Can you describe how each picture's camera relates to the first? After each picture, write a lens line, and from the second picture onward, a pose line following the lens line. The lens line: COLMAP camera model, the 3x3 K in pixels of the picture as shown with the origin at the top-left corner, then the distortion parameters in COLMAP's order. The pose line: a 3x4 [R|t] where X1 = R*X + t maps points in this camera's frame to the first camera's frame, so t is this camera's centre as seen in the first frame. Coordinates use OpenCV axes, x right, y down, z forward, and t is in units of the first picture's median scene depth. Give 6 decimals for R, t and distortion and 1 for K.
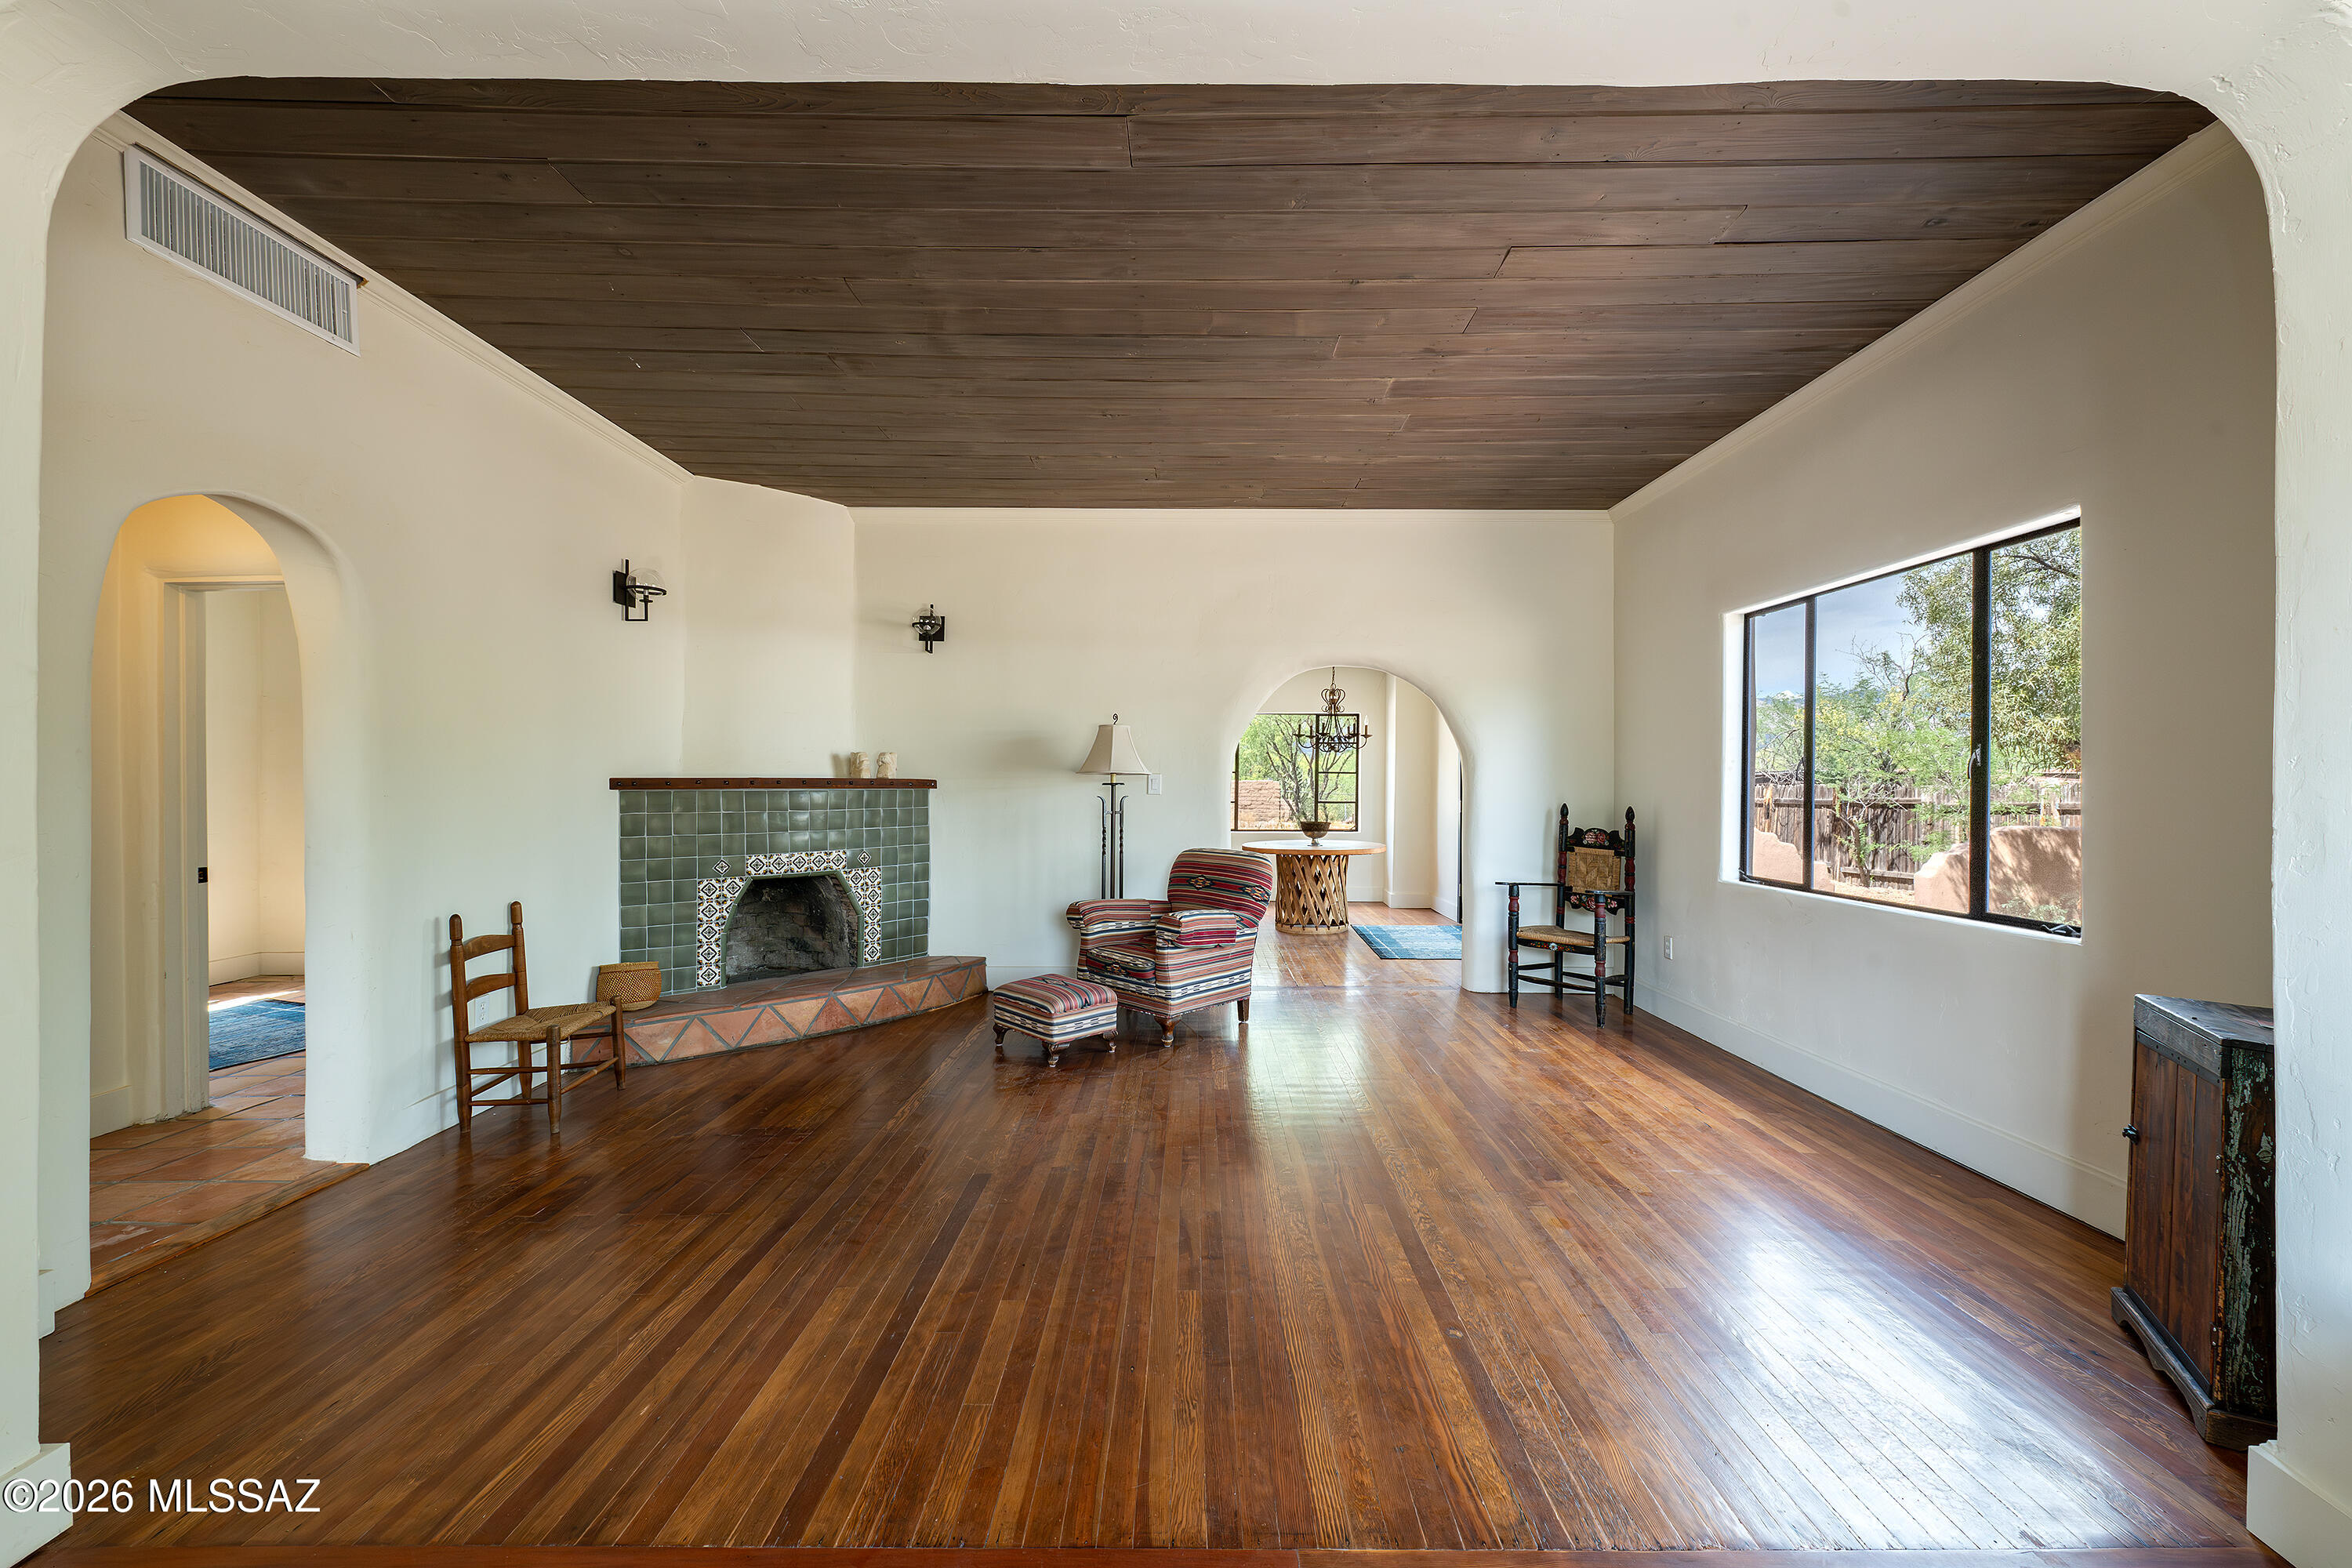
lens RADIAL K [[925.0, 0, 1193.6], [0, 925.0, 789.7], [0, 0, 1]] dist [0.002104, -0.001110]
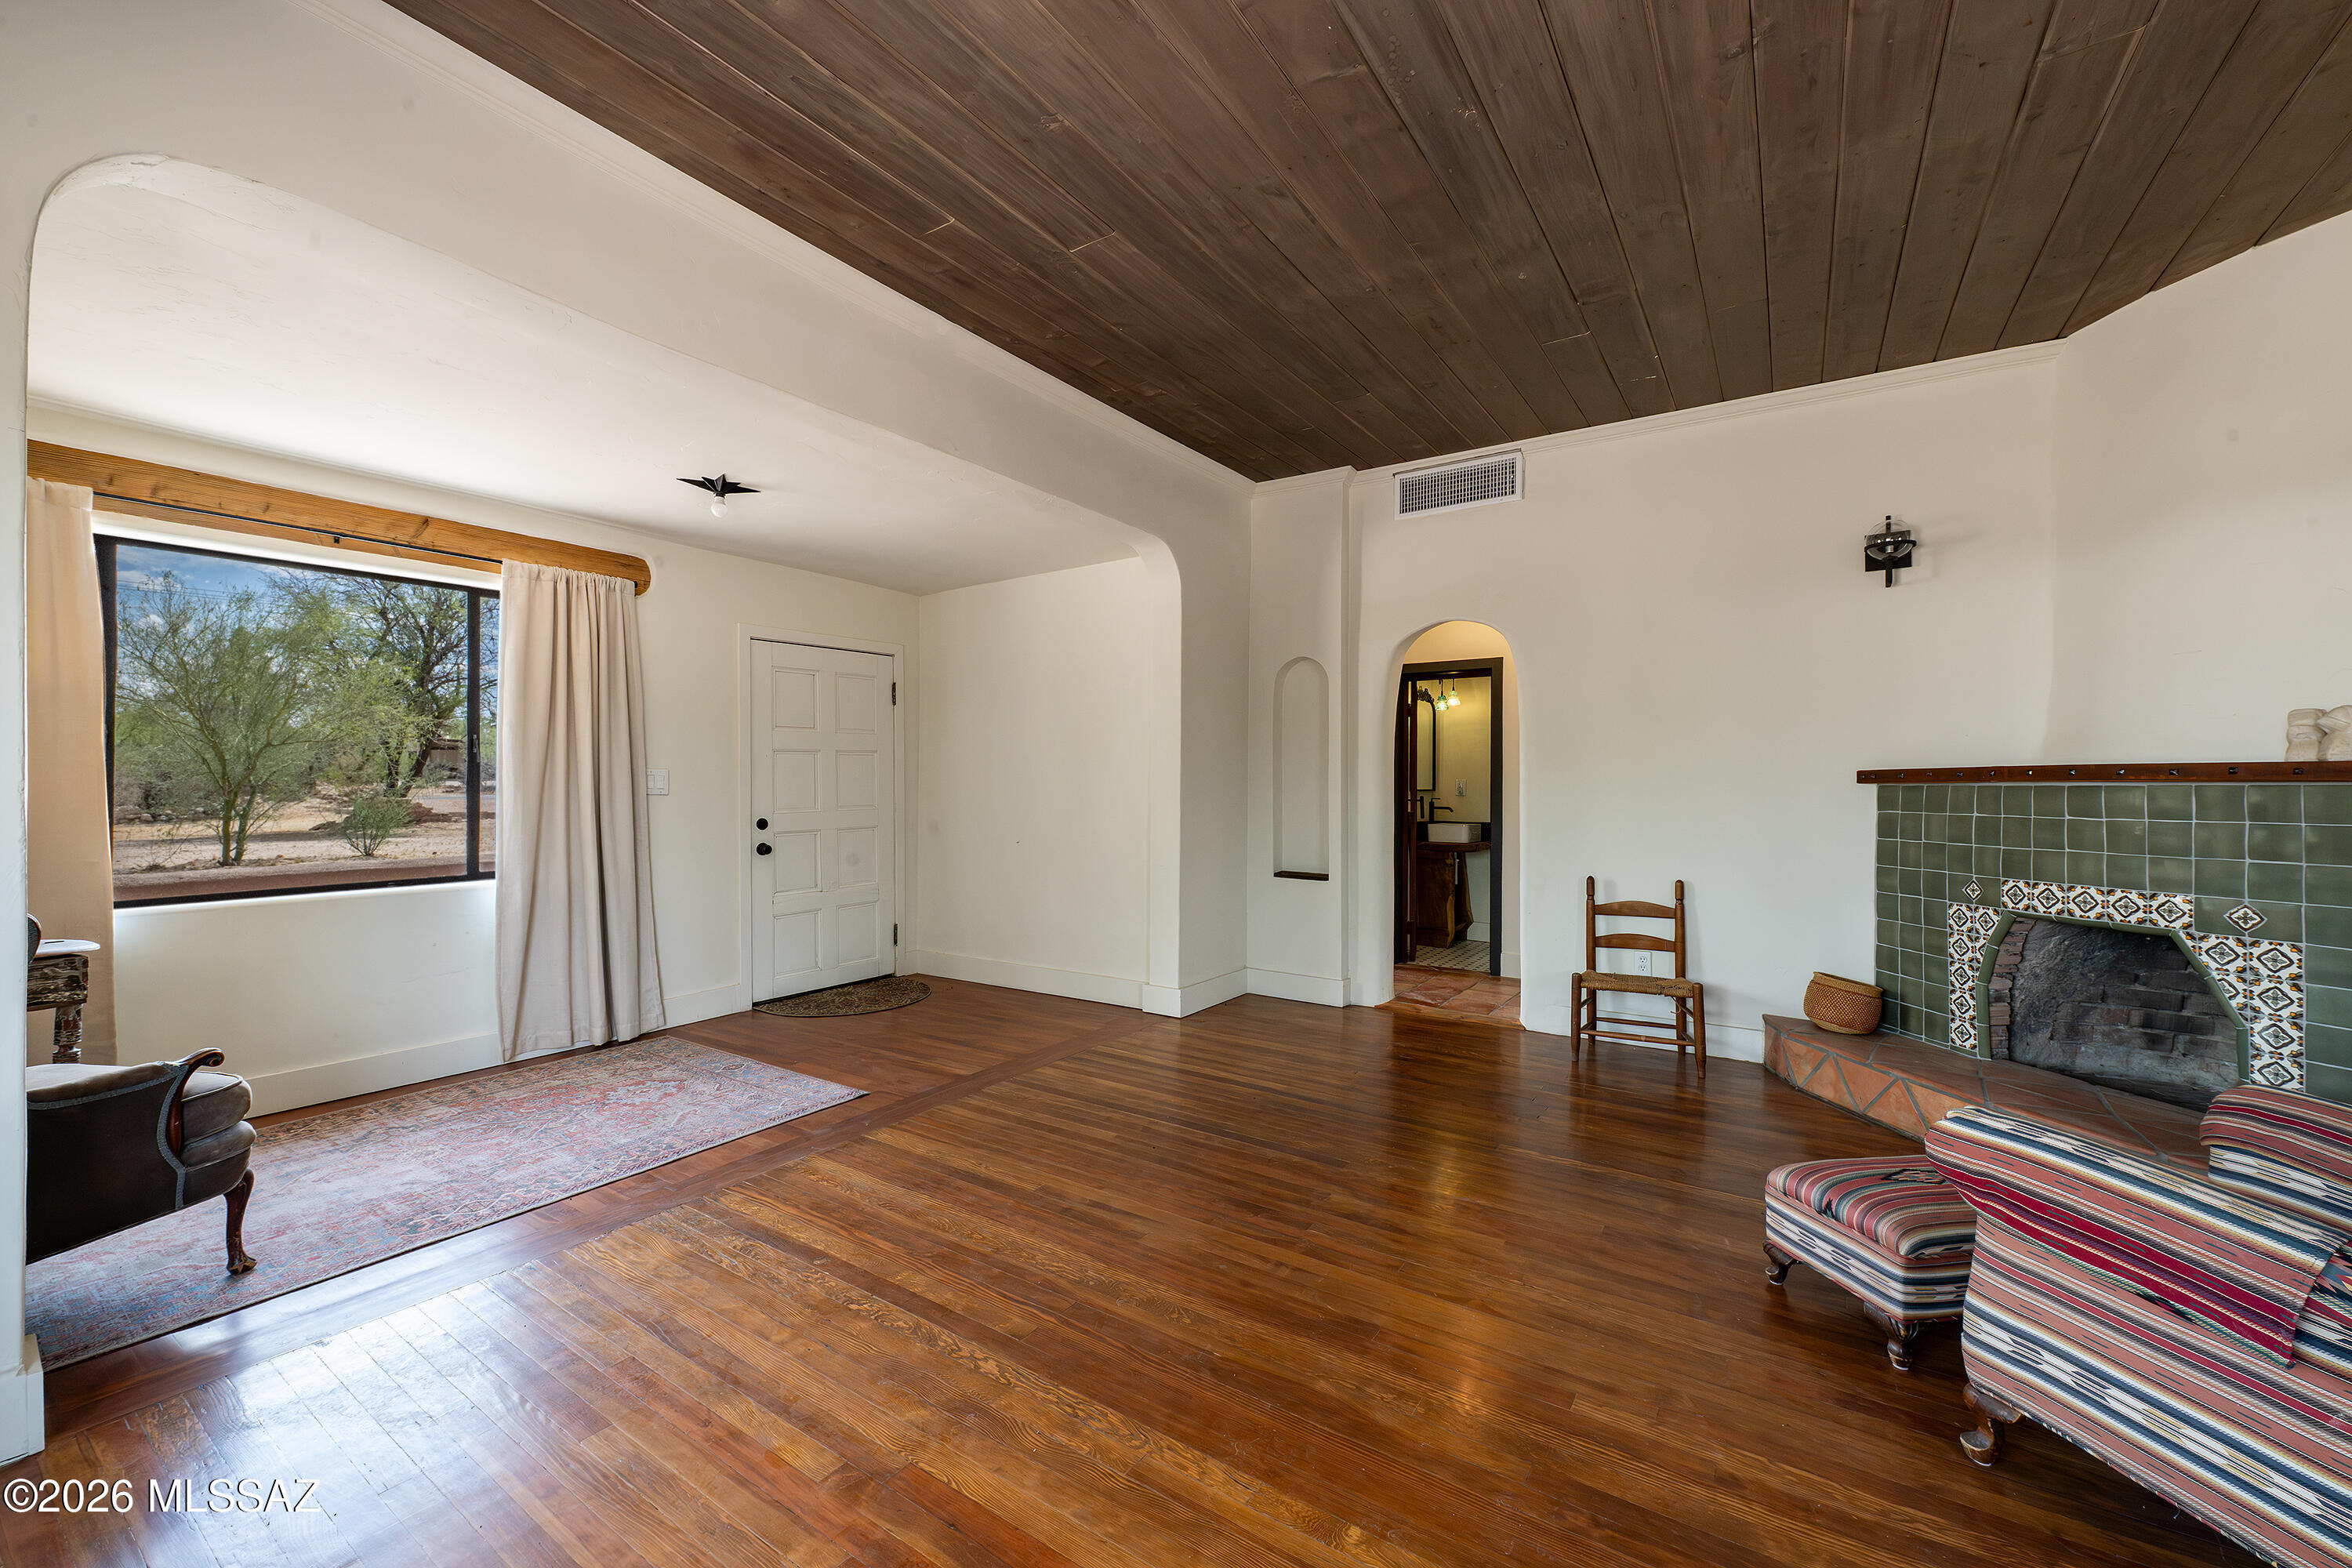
lens RADIAL K [[925.0, 0, 1198.4], [0, 925.0, 785.9], [0, 0, 1]] dist [0.002104, -0.001110]
pose [[-0.542856, -0.003272, -0.839819, 0.685201], [-0.011684, 0.999925, 0.003656, 0.009965], [0.839744, 0.011797, -0.542854, 1.397181]]
